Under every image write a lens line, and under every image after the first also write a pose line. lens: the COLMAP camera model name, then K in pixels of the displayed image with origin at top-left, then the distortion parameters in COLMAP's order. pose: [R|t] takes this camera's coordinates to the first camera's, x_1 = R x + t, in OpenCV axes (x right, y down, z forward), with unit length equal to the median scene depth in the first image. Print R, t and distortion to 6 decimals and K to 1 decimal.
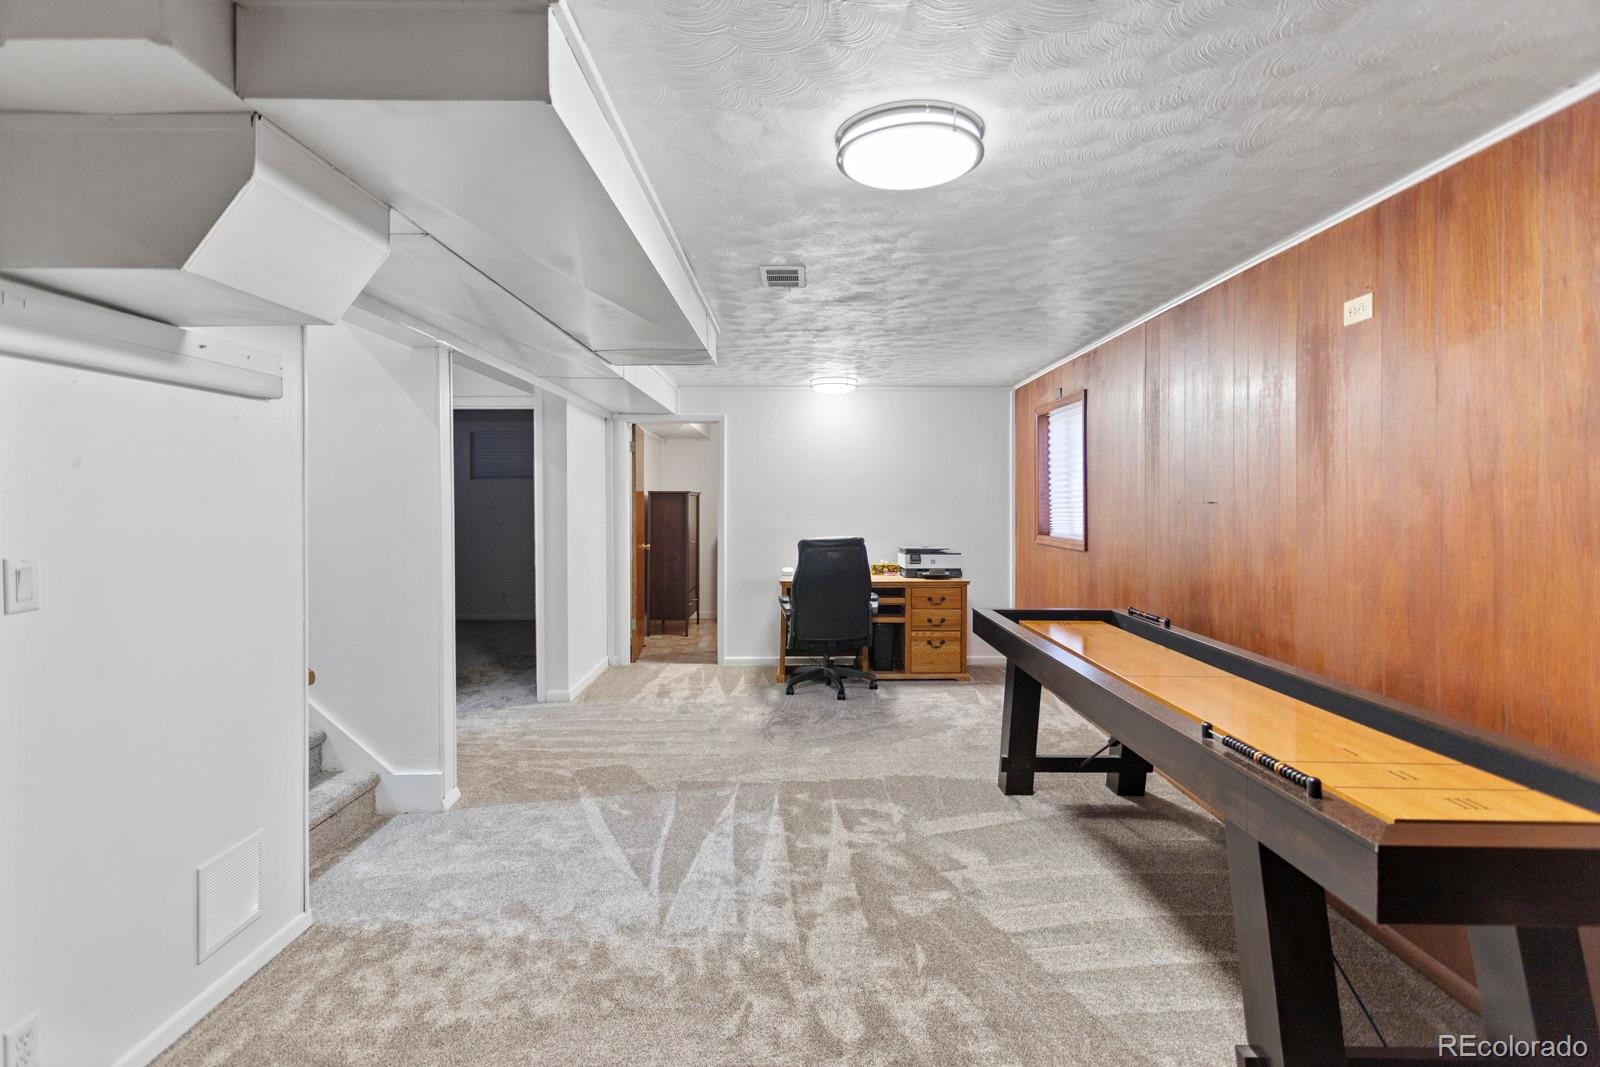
lens RADIAL K [[734.2, 0, 800.3], [0, 734.2, 495.2], [0, 0, 1]] dist [0.001829, 0.000497]
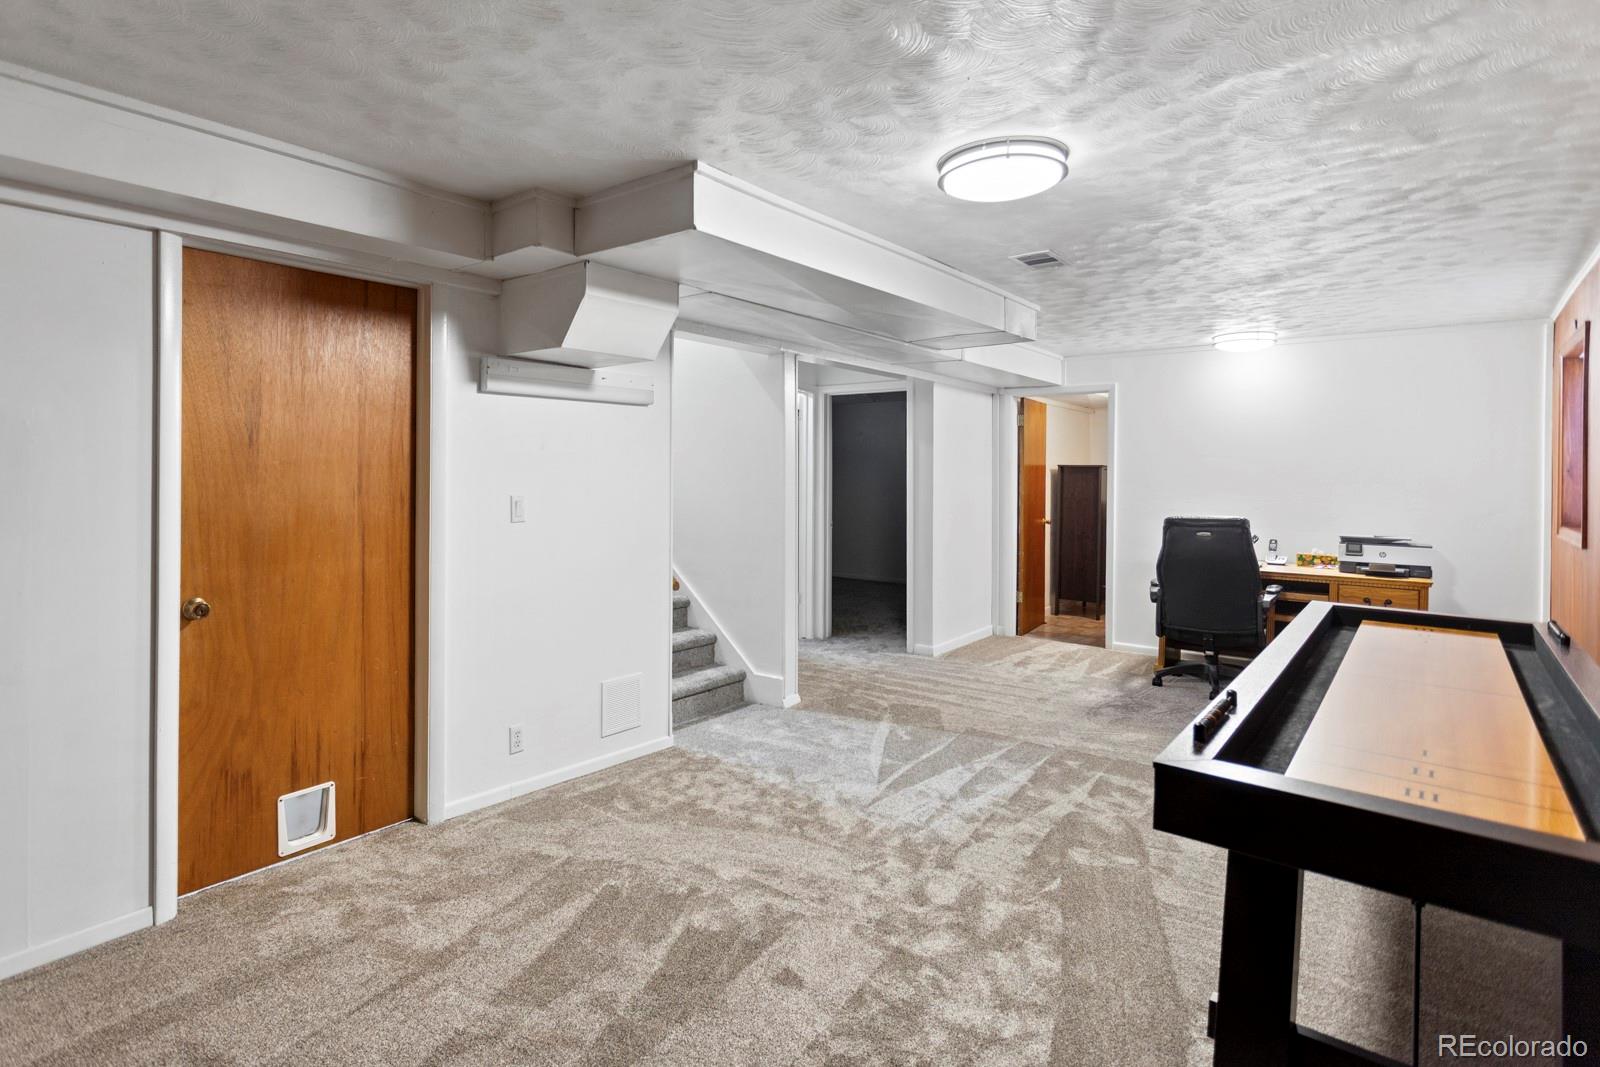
lens RADIAL K [[816.9, 0, 797.3], [0, 816.9, 470.0], [0, 0, 1]] dist [-0.002988, -0.000173]
pose [[0.794324, 0.004611, -0.607477, 0.467487], [-0.005068, 0.999987, 0.000963, 0.005077], [0.607473, 0.002314, 0.794337, -0.159717]]
